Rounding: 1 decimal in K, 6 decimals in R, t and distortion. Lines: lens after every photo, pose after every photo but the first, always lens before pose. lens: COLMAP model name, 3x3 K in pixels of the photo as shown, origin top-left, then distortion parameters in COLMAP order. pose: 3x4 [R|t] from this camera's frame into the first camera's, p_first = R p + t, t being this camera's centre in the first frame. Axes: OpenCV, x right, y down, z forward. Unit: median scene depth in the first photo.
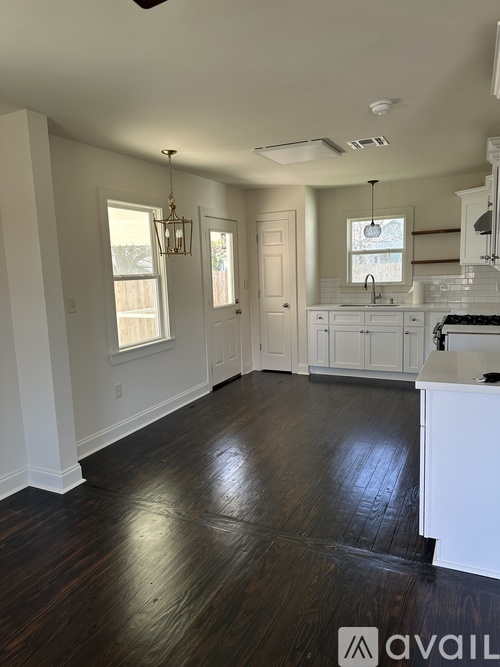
lens RADIAL K [[460.4, 0, 250.0], [0, 460.4, 333.5], [0, 0, 1]] dist [0.070940, -0.001662]
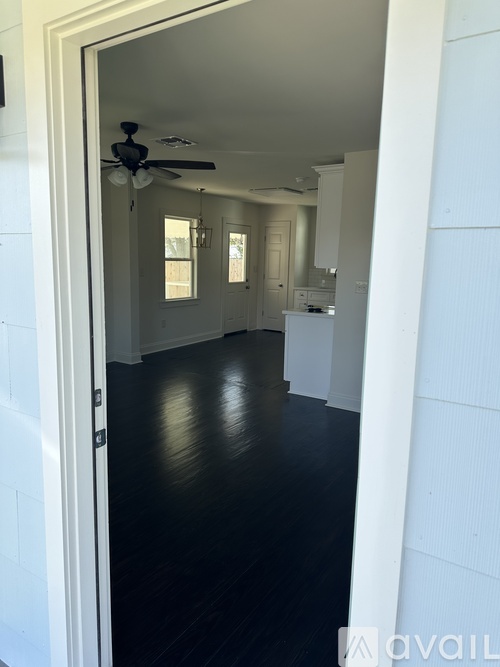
lens RADIAL K [[470.0, 0, 250.0], [0, 470.0, 333.5], [0, 0, 1]] dist [0.089744, 0.000821]
pose [[0.988741, 0.080375, -0.126219, 0.225742], [-0.078013, 0.996674, 0.023556, 0.078609], [0.127692, -0.013444, 0.991723, -0.614821]]
